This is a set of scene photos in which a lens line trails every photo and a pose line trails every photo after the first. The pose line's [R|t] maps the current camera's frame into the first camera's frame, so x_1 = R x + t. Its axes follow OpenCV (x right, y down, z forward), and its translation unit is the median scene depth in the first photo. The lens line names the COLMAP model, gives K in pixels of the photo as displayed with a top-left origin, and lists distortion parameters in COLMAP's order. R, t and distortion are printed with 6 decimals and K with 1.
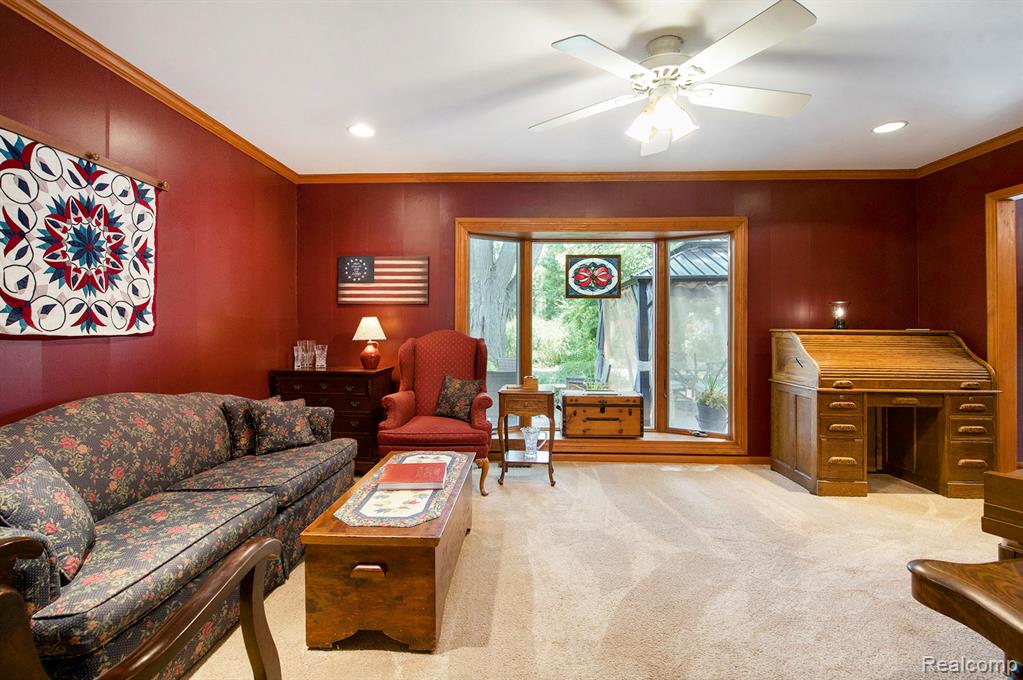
lens RADIAL K [[472.8, 0, 504.4], [0, 472.8, 326.0], [0, 0, 1]] dist [-0.010330, 0.003576]
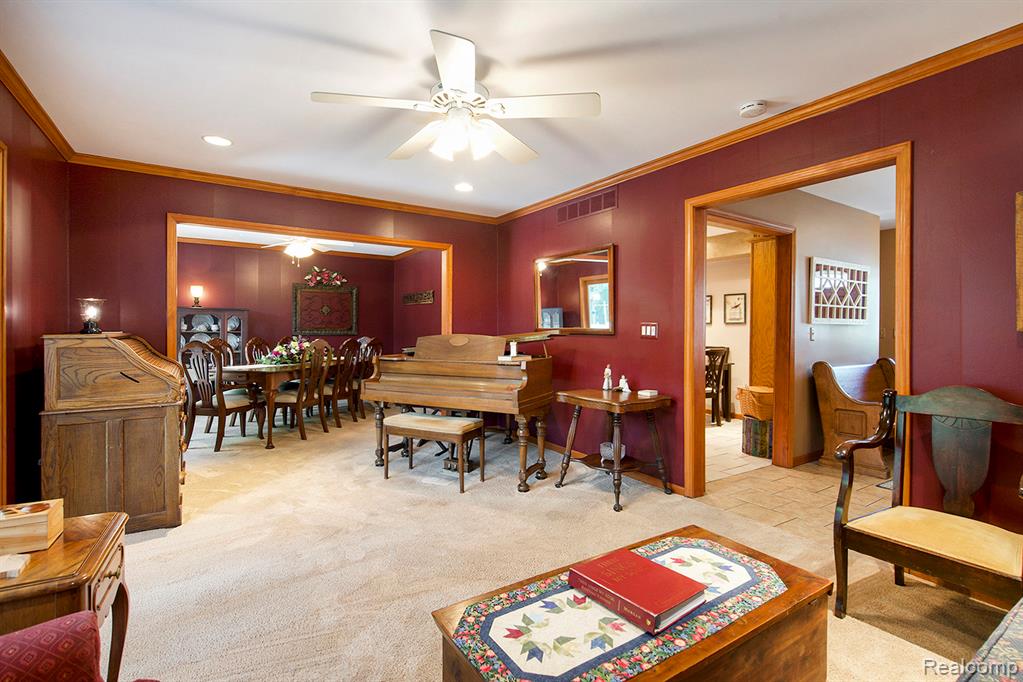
lens RADIAL K [[472.8, 0, 512.2], [0, 472.8, 334.1], [0, 0, 1]] dist [-0.010330, 0.003576]
pose [[-0.582819, -0.010691, 0.812531, -0.689220], [-0.010800, 0.999927, 0.005410, -0.008563], [-0.812530, -0.005622, -0.582892, 1.739384]]
